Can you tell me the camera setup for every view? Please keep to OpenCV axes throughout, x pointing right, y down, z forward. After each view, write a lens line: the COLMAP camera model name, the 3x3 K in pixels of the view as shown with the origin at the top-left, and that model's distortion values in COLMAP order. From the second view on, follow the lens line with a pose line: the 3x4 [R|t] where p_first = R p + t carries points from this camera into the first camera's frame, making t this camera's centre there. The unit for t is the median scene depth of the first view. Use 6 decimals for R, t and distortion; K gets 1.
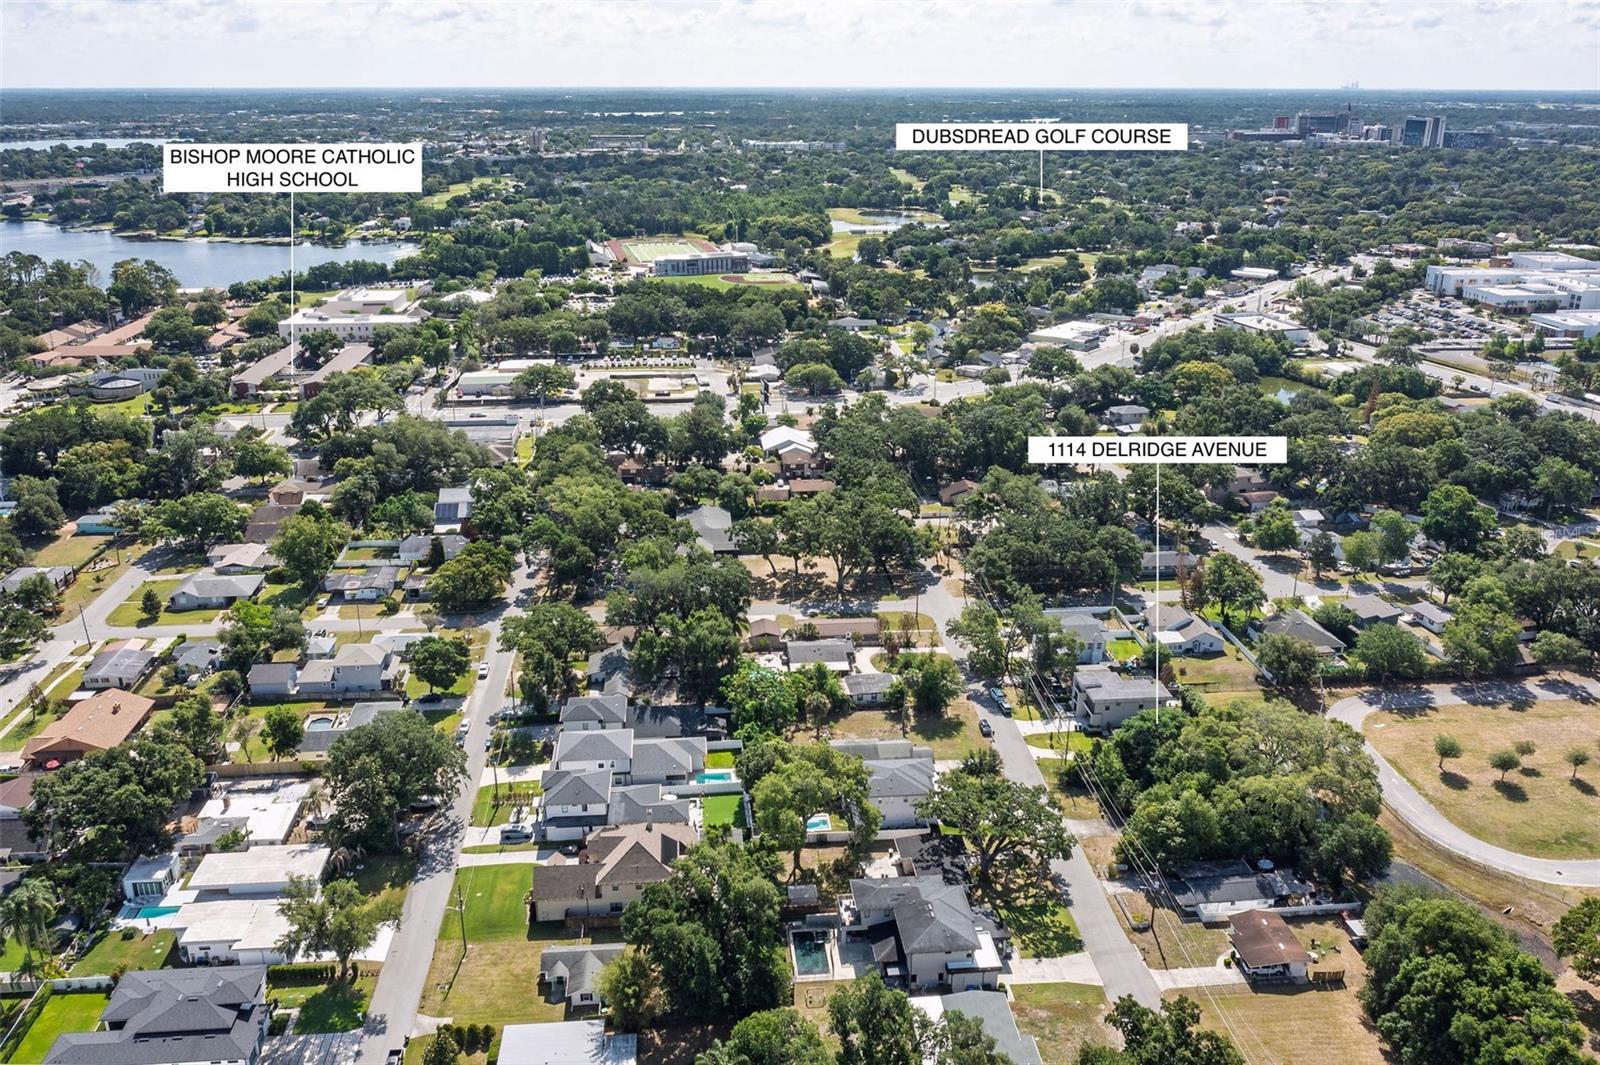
lens RADIAL K [[1270.1, 0, 800.0], [0, 1270.1, 532.5], [0, 0, 1]] dist [0.002474, -0.013321]
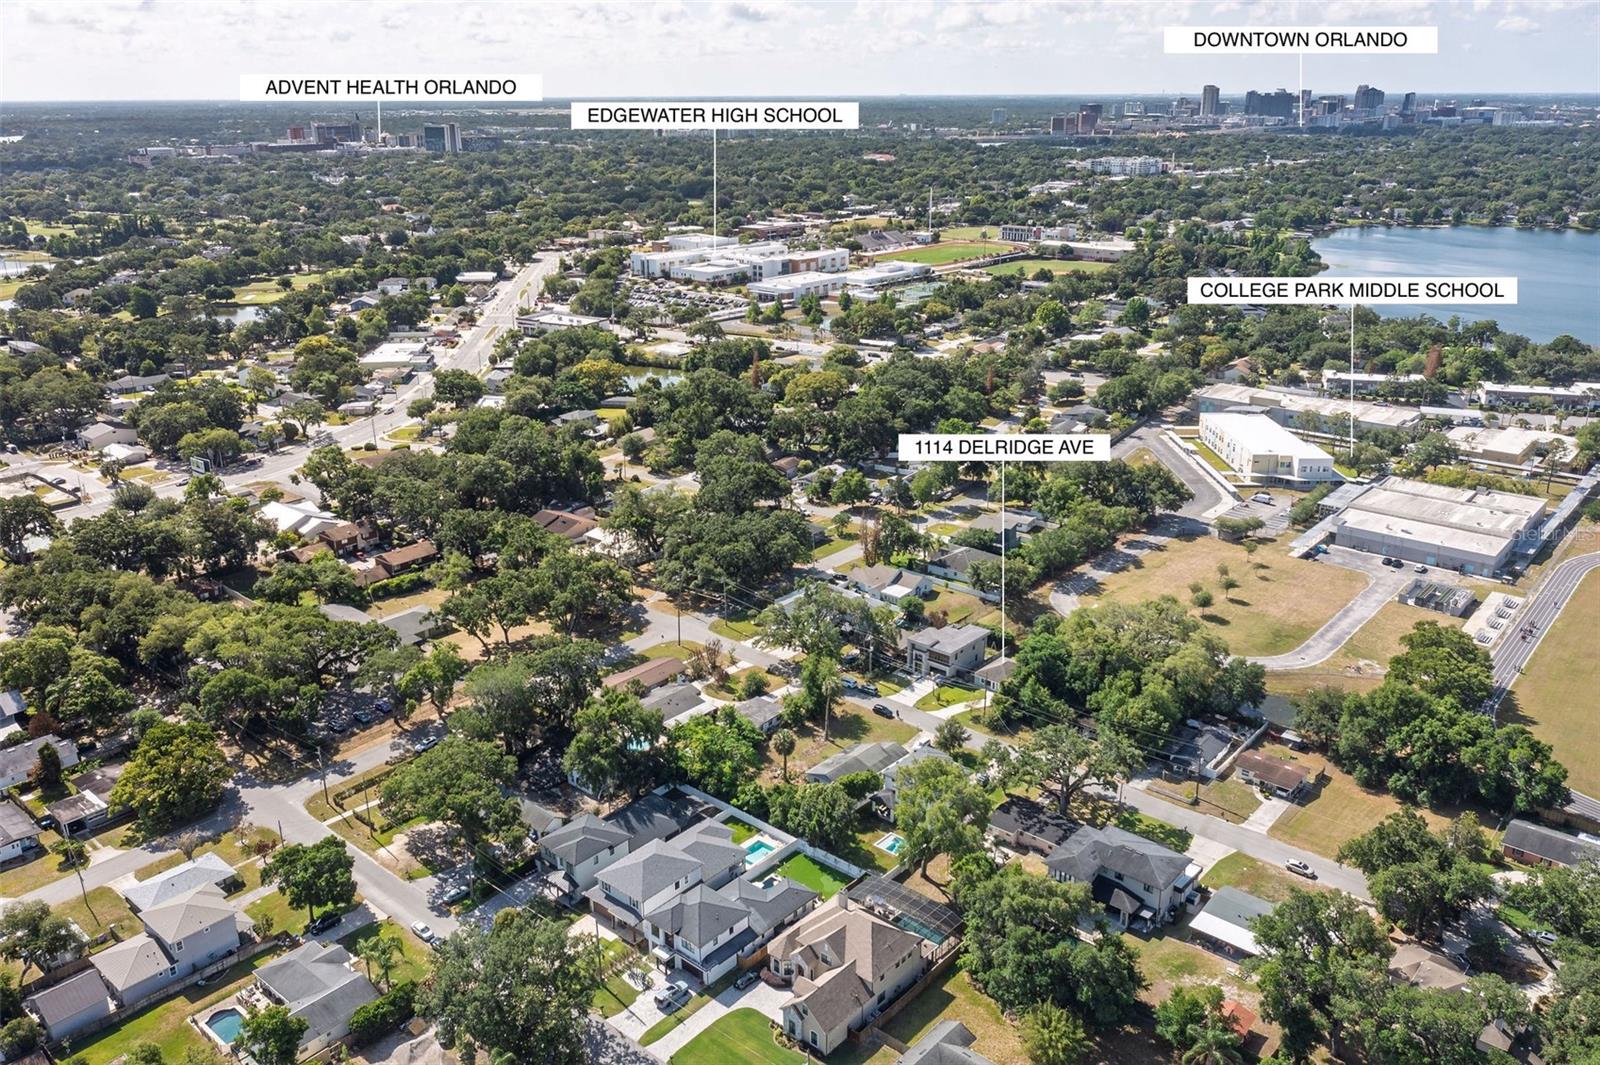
lens RADIAL K [[1270.1, 0, 800.0], [0, 1270.1, 532.5], [0, 0, 1]] dist [0.002474, -0.013321]
pose [[0.719569, -0.233823, 0.653871, -0.453722], [0.238816, 0.967497, 0.083163, -0.074141], [-0.652064, 0.096313, 0.752021, 0.212603]]
